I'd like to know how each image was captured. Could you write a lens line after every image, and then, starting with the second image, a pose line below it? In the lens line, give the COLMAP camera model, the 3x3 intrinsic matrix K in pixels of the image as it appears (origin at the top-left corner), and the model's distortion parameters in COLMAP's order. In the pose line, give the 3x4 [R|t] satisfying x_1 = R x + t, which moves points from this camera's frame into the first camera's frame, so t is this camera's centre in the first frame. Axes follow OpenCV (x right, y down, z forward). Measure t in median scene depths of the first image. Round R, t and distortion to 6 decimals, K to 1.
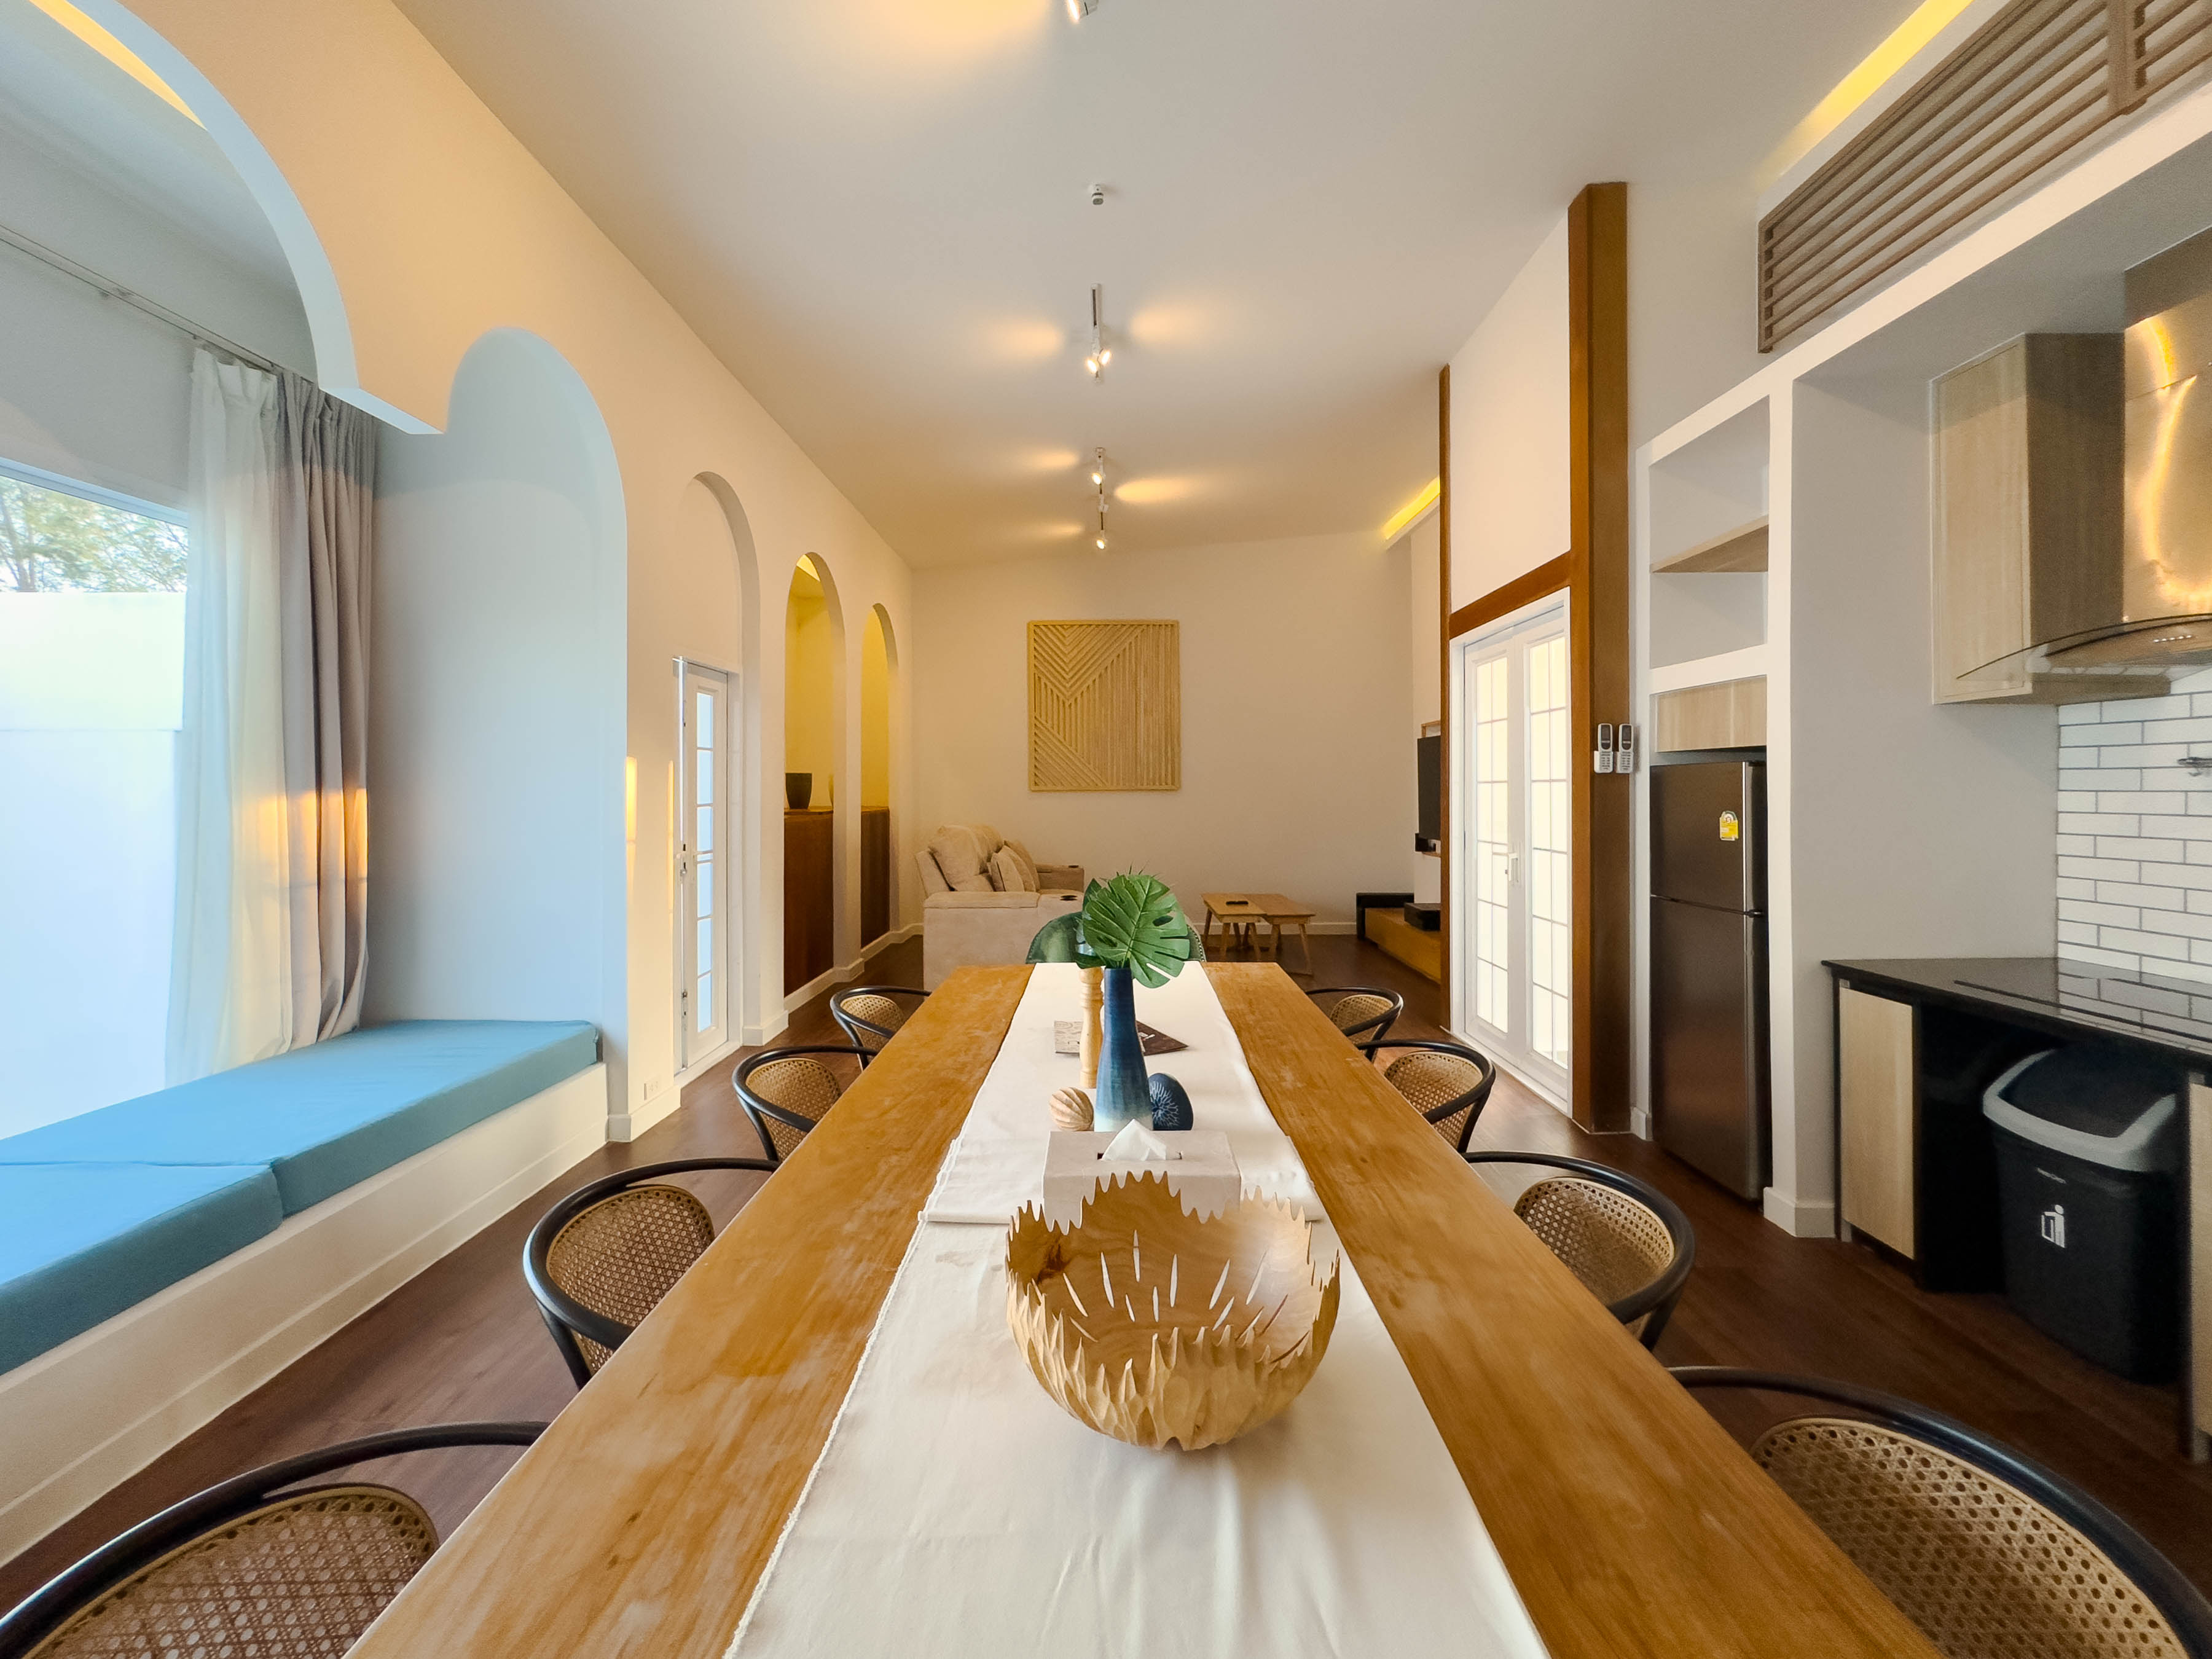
lens RADIAL K [[909.6, 0, 1121.6], [0, 909.6, 786.7], [0, 0, 1]] dist [-0.002067, -0.000657]
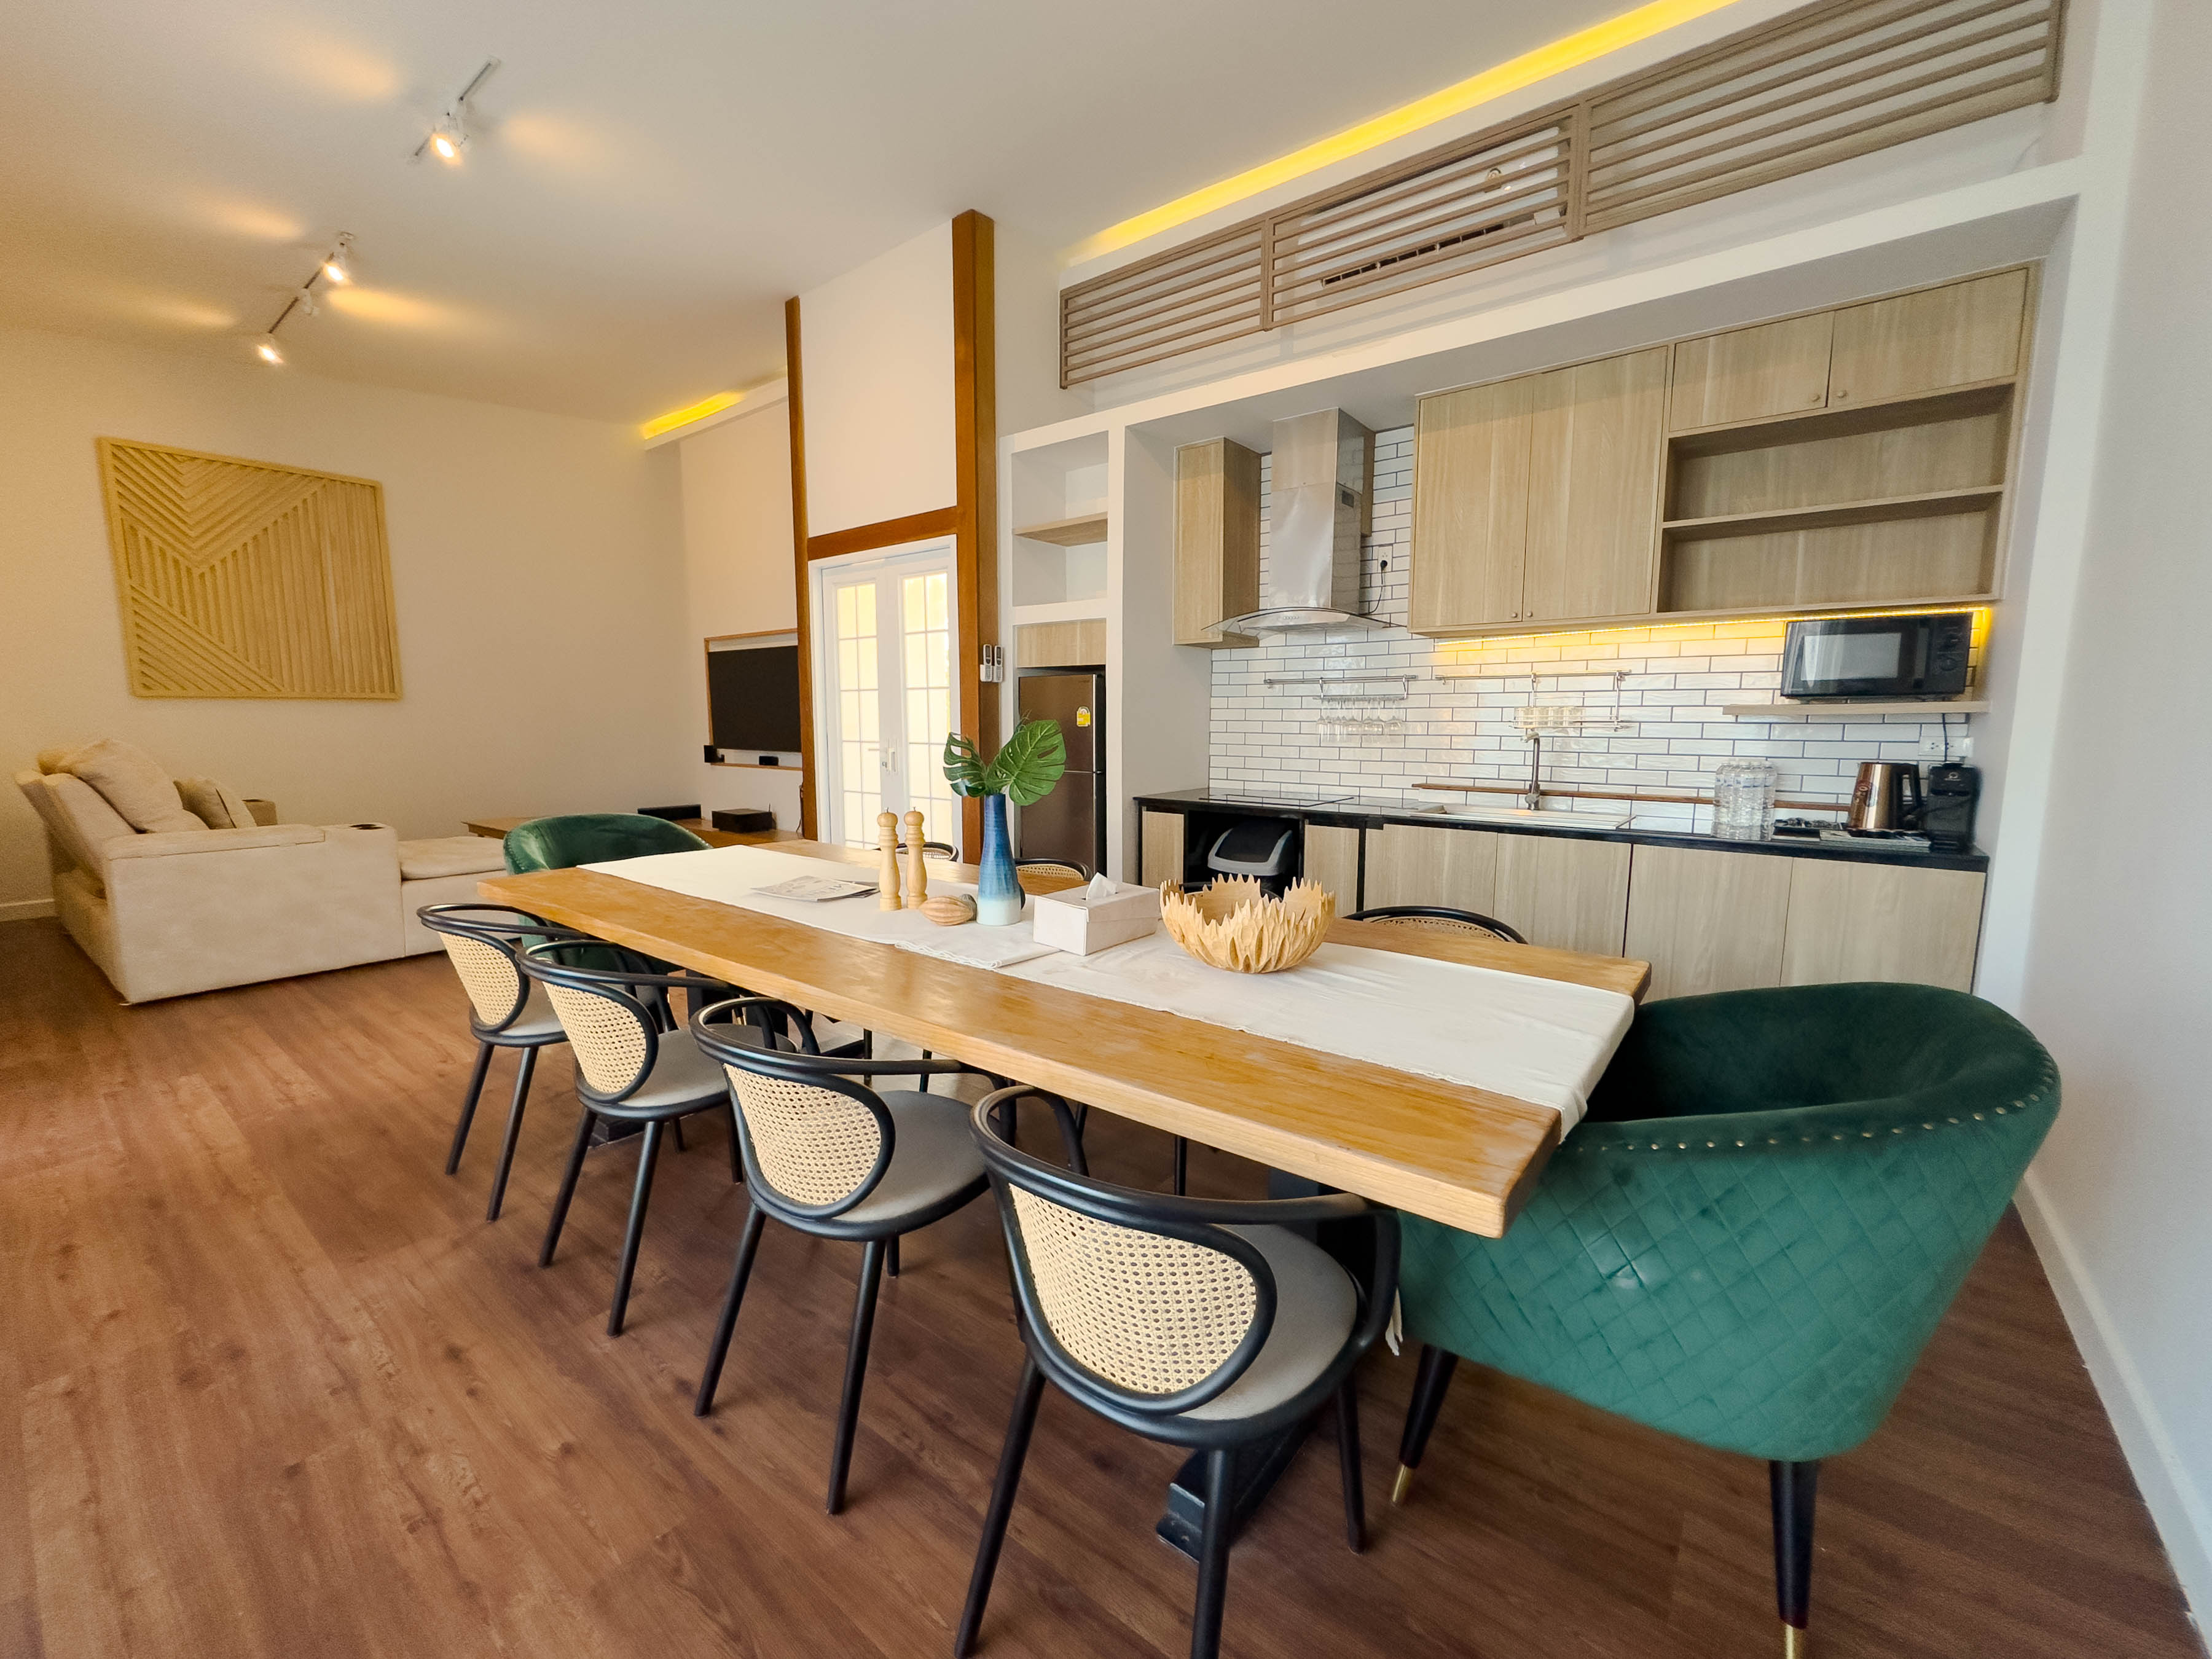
lens RADIAL K [[894.3, 0, 1106.0], [0, 894.3, 829.5], [0, 0, 1]] dist [-0.003883, -0.000246]
pose [[0.621784, -0.093558, 0.777581, -0.412133], [-0.006621, 0.992176, 0.124672, 0.035891], [-0.783161, -0.082668, 0.616300, 0.019128]]
